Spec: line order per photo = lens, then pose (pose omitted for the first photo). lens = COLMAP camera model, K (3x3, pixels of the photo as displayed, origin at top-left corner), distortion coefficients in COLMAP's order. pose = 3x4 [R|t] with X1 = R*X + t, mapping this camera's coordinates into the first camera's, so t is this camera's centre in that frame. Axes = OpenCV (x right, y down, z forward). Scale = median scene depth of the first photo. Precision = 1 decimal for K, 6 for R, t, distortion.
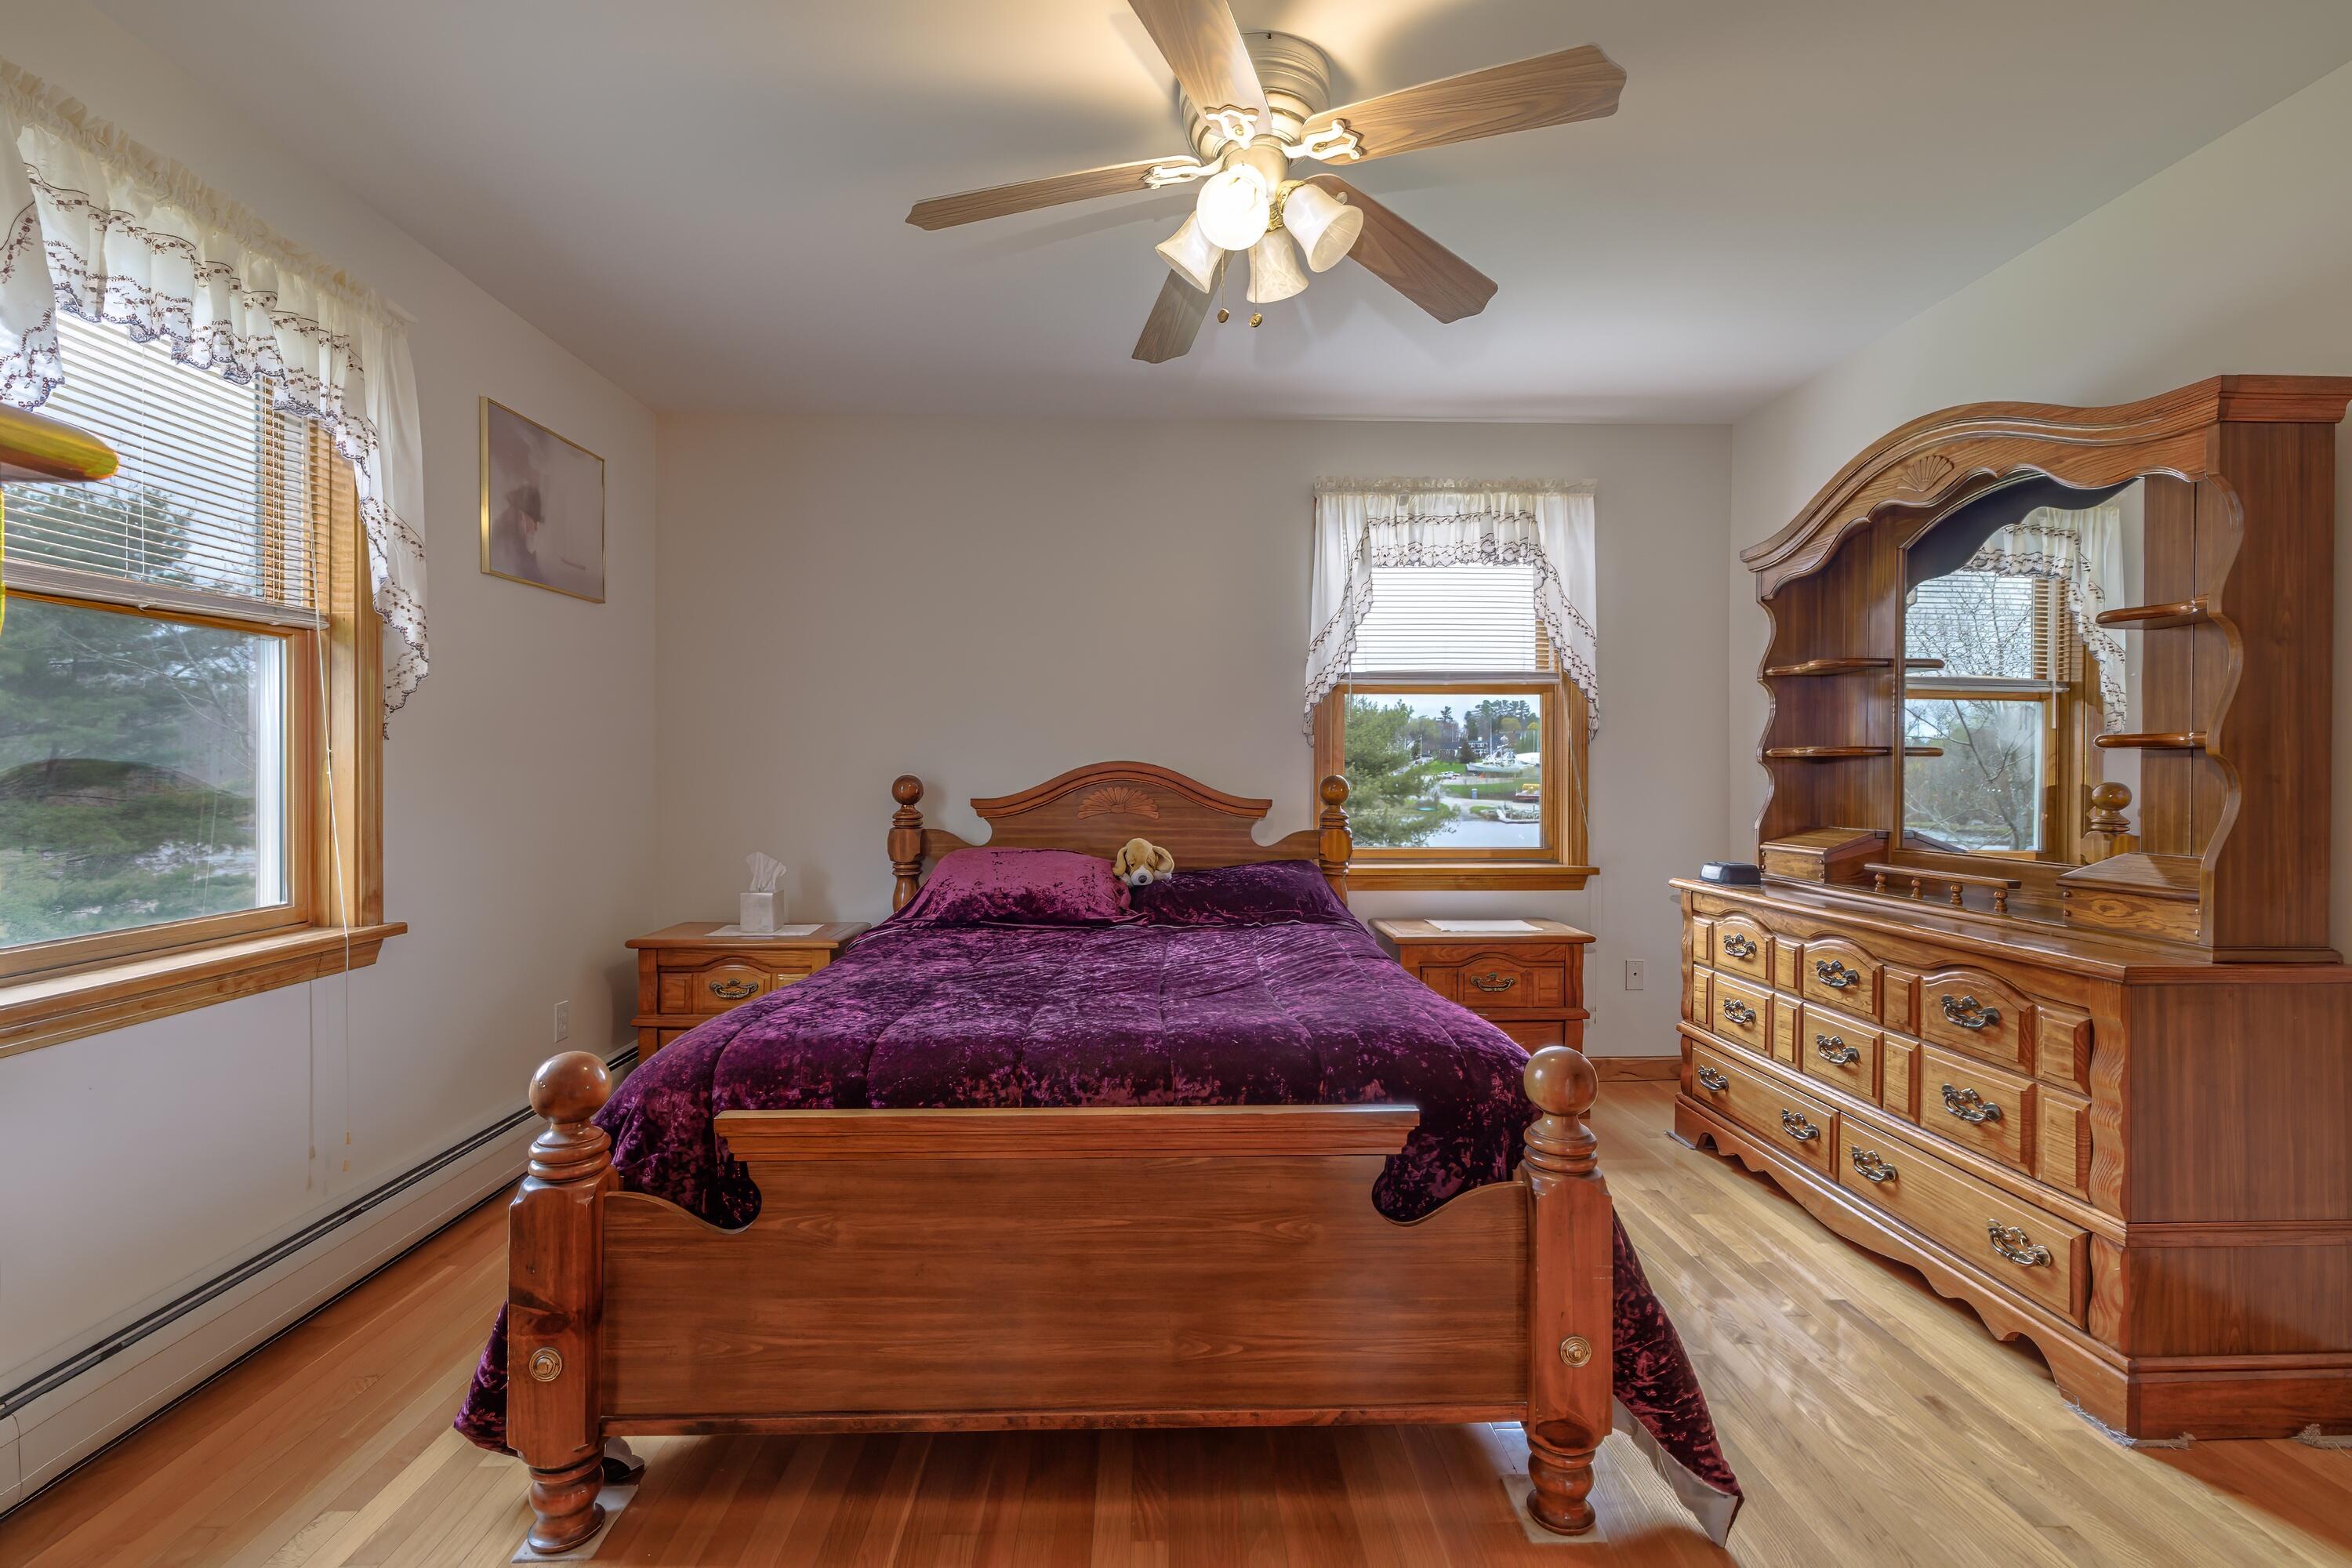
lens RADIAL K [[1068.1, 0, 1159.9], [0, 1068.1, 780.3], [0, 0, 1]] dist [-0.006141, 0.001113]
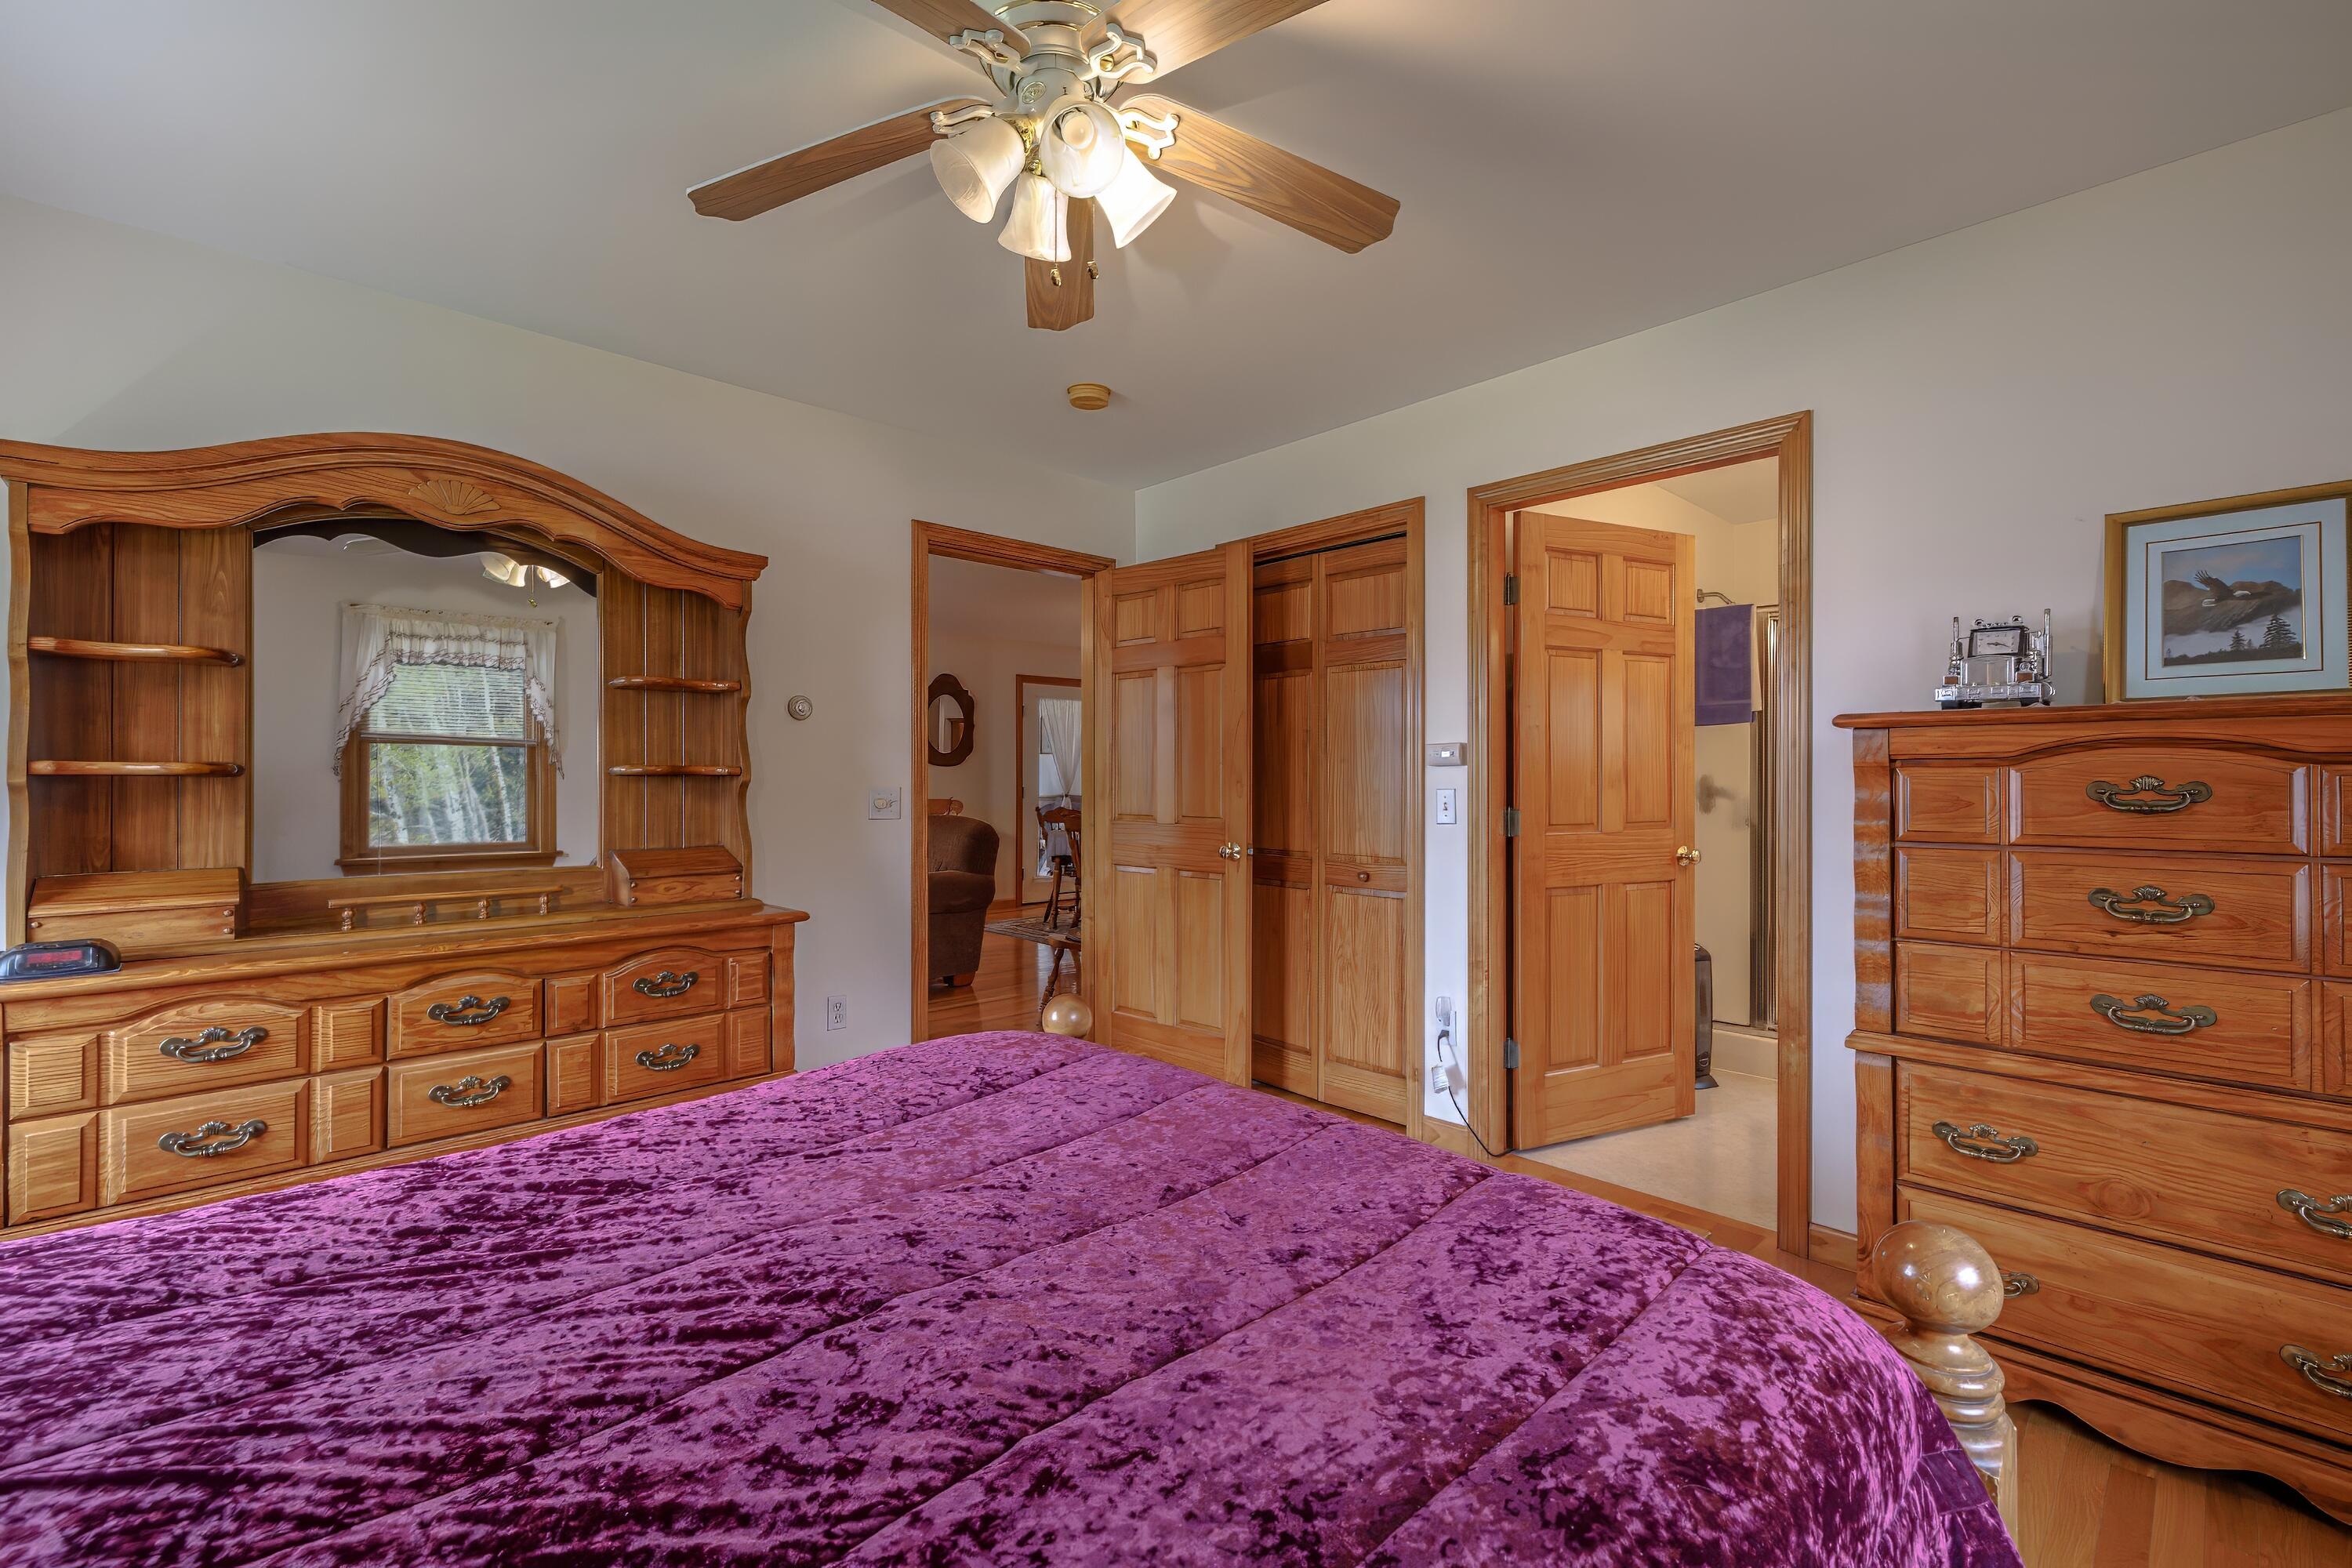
lens RADIAL K [[1016.4, 0, 1173.1], [0, 1016.4, 772.9], [0, 0, 1]] dist [-0.001620, 0.000345]
pose [[-0.671940, 0.000246, 0.740605, -0.299911], [0.004415, 0.999984, 0.003674, -0.018549], [-0.740592, 0.005738, -0.671930, 0.784309]]
